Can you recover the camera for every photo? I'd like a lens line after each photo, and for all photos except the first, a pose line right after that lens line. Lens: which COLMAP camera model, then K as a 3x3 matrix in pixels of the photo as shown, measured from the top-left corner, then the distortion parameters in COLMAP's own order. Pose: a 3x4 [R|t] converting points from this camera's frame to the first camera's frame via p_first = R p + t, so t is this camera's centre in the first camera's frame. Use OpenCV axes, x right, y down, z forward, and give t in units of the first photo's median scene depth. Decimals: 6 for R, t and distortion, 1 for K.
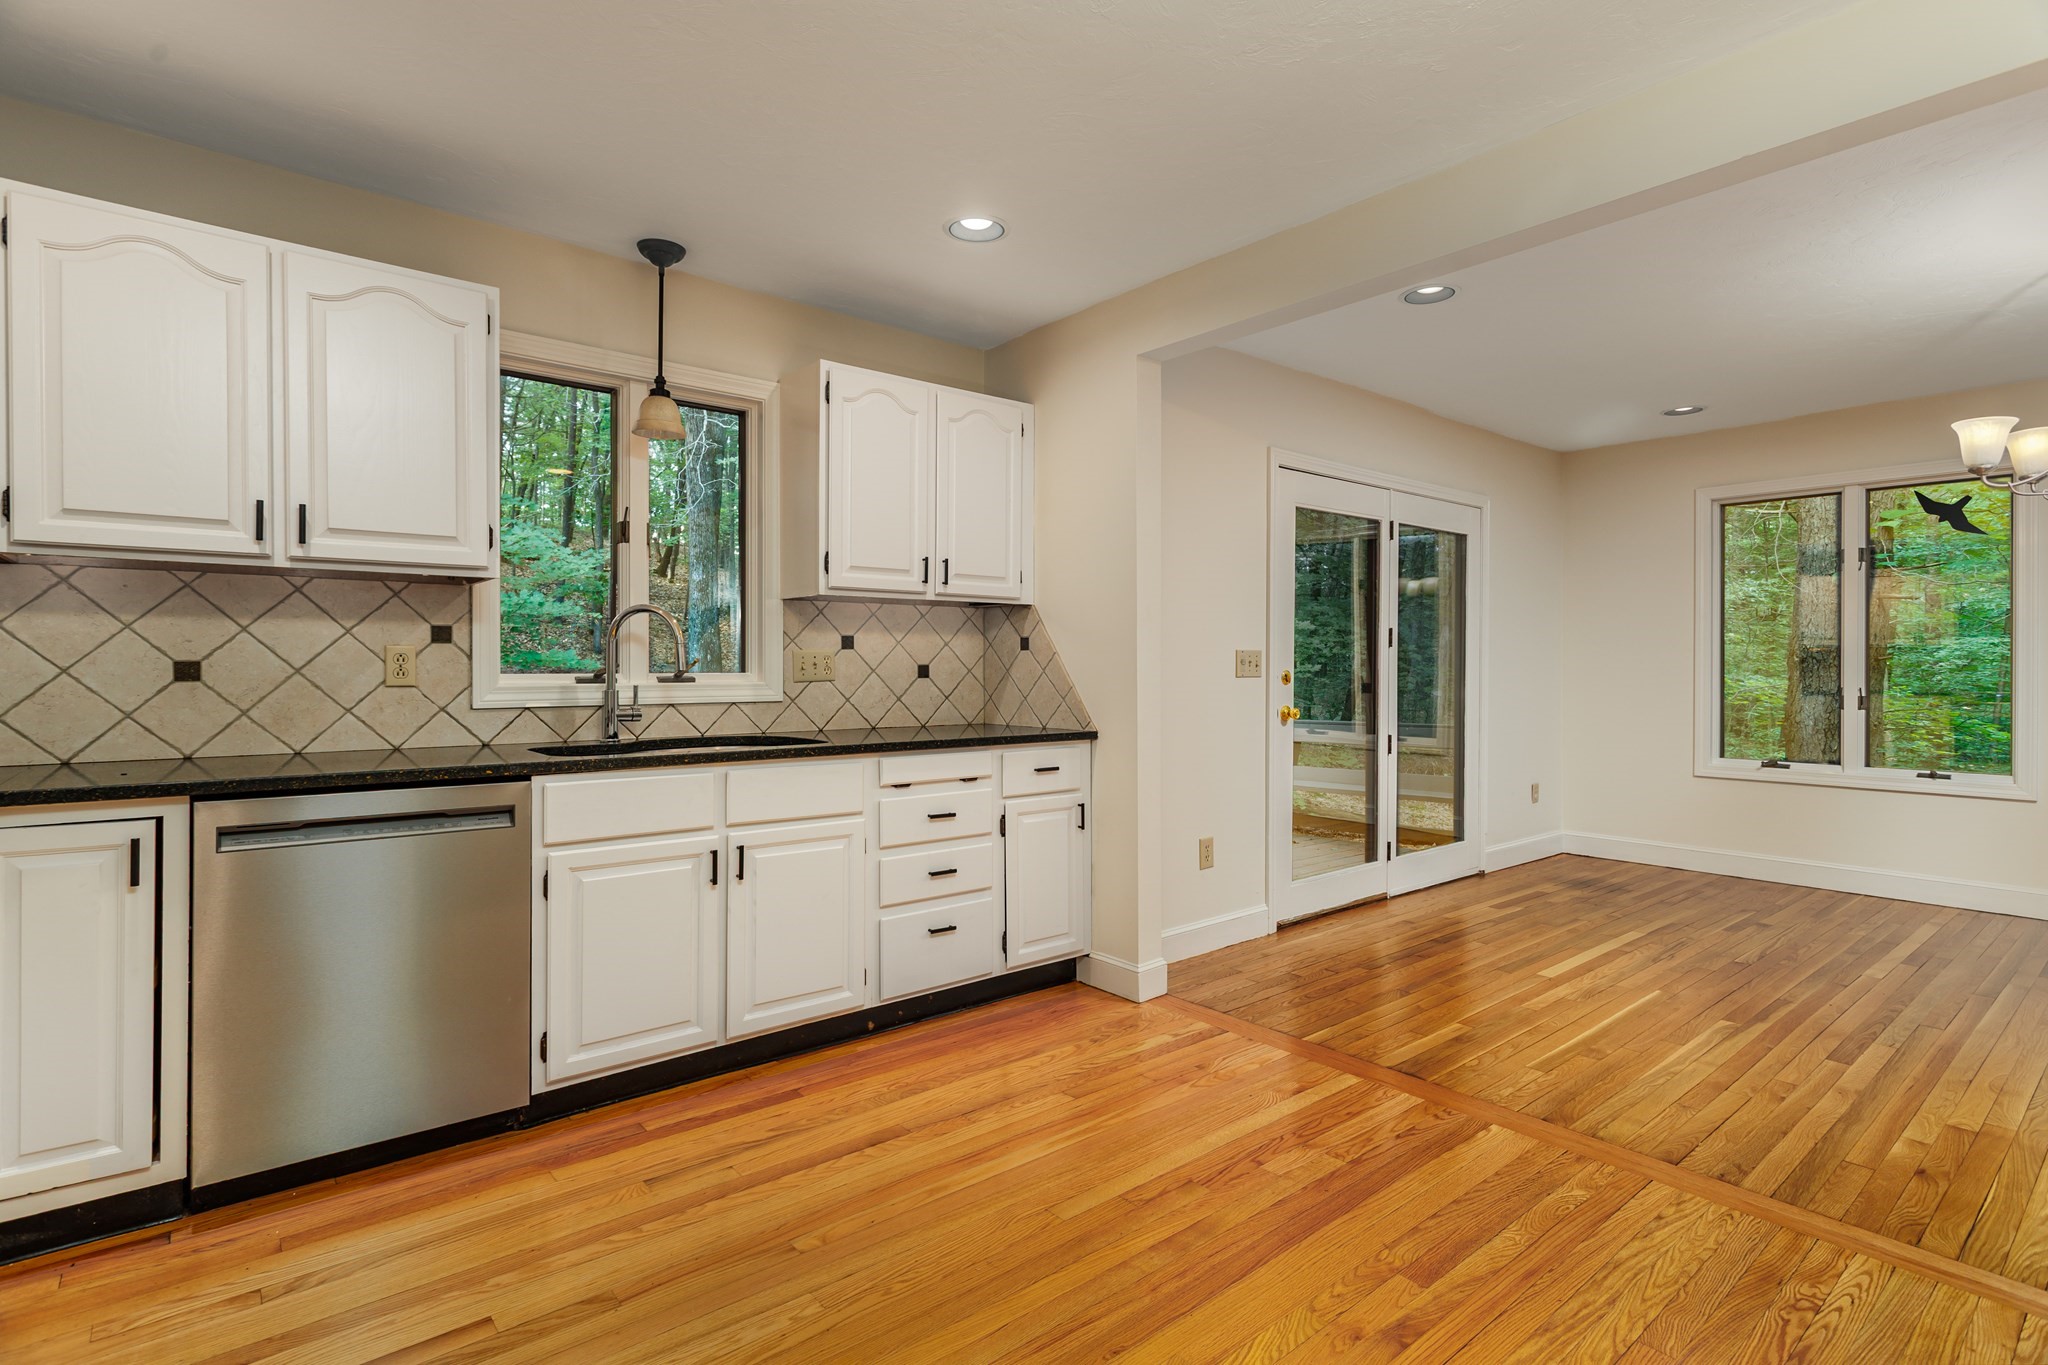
lens RADIAL K [[968.0, 0, 992.9], [0, 968.0, 672.6], [0, 0, 1]] dist [-0.007542, 0.003043]
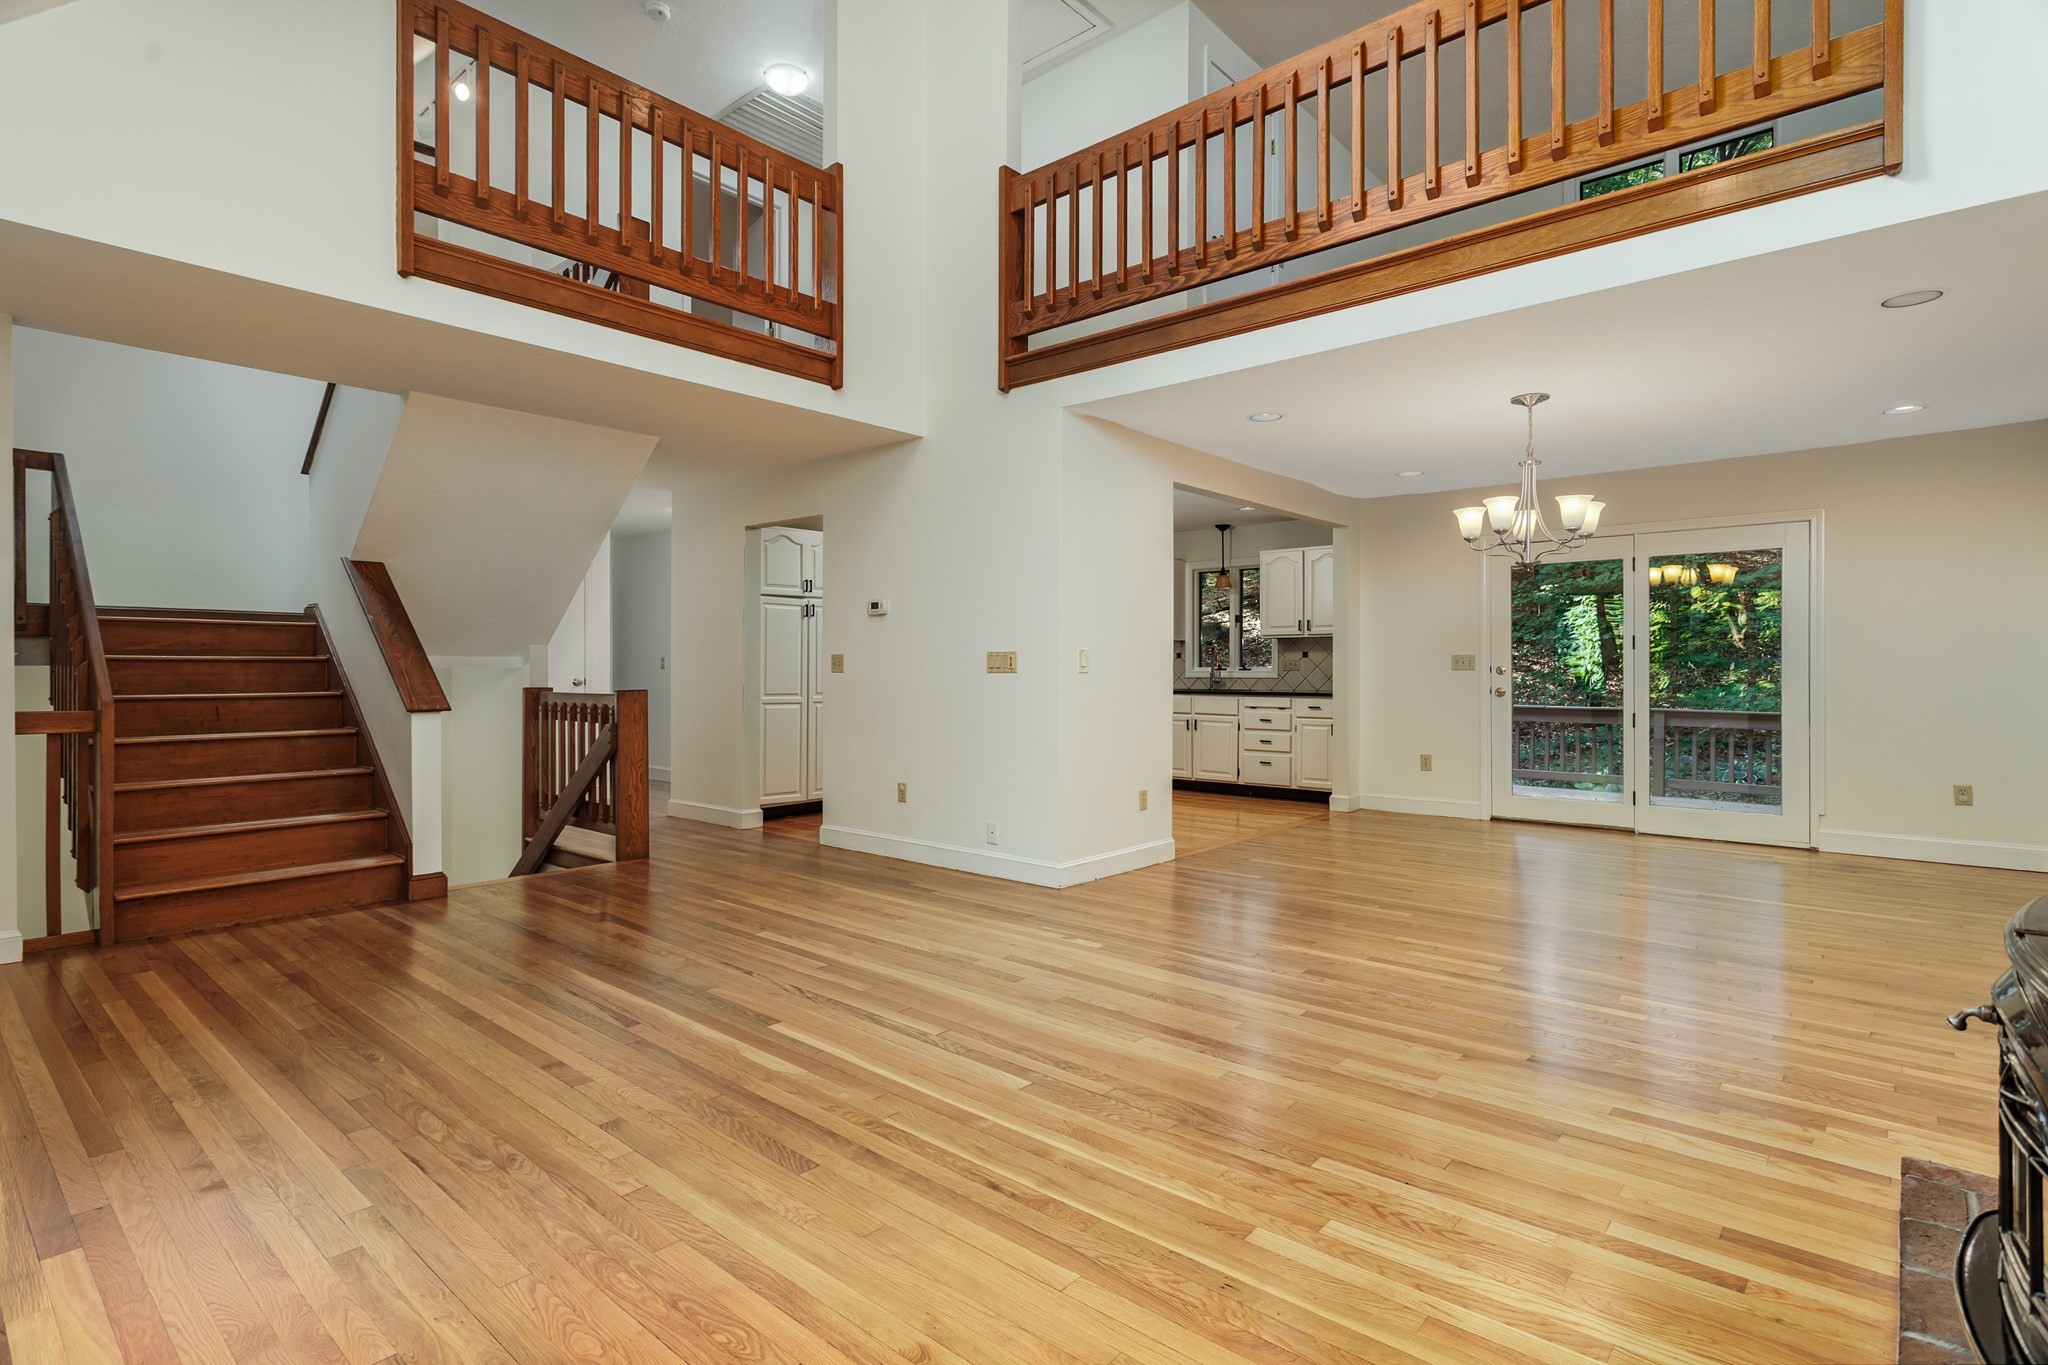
lens RADIAL K [[968.0, 0, 992.2], [0, 968.0, 667.6], [0, 0, 1]] dist [-0.007542, 0.003043]
pose [[0.149423, 0.000207, -0.988773, 2.733316], [-0.002543, 0.999997, -0.000175, 0.004628], [0.988770, 0.002540, 0.149423, -0.163401]]
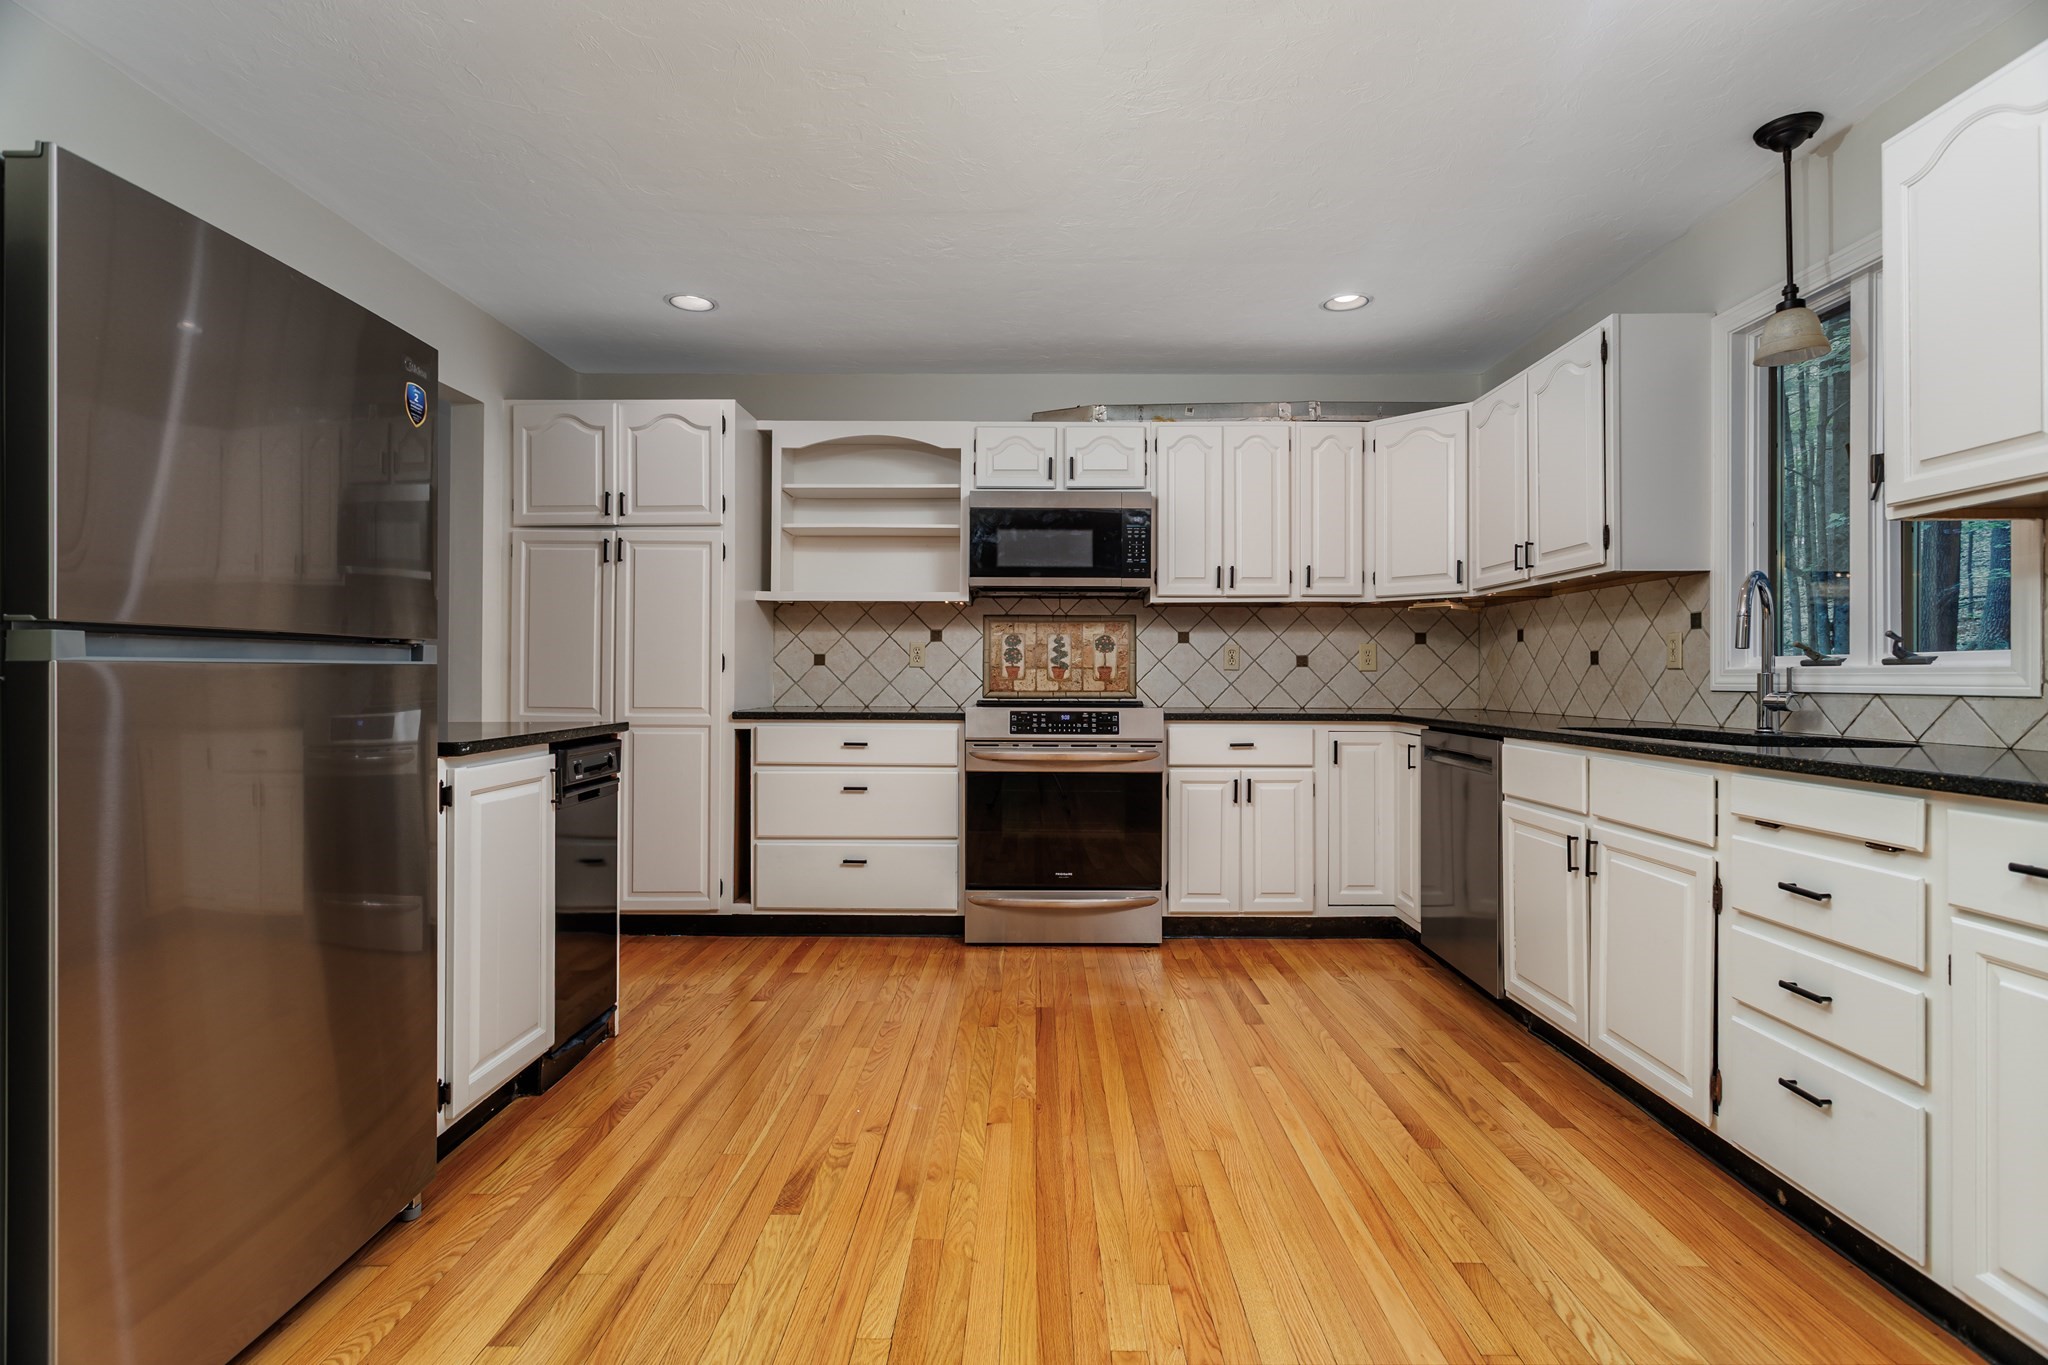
lens RADIAL K [[968.0, 0, 1021.5], [0, 968.0, 675.3], [0, 0, 1]] dist [-0.007542, 0.003043]
pose [[-0.625179, -0.001055, -0.780480, 0.747442], [-0.005317, 0.999982, 0.002907, 0.022521], [0.780463, 0.005968, -0.625174, 1.095069]]
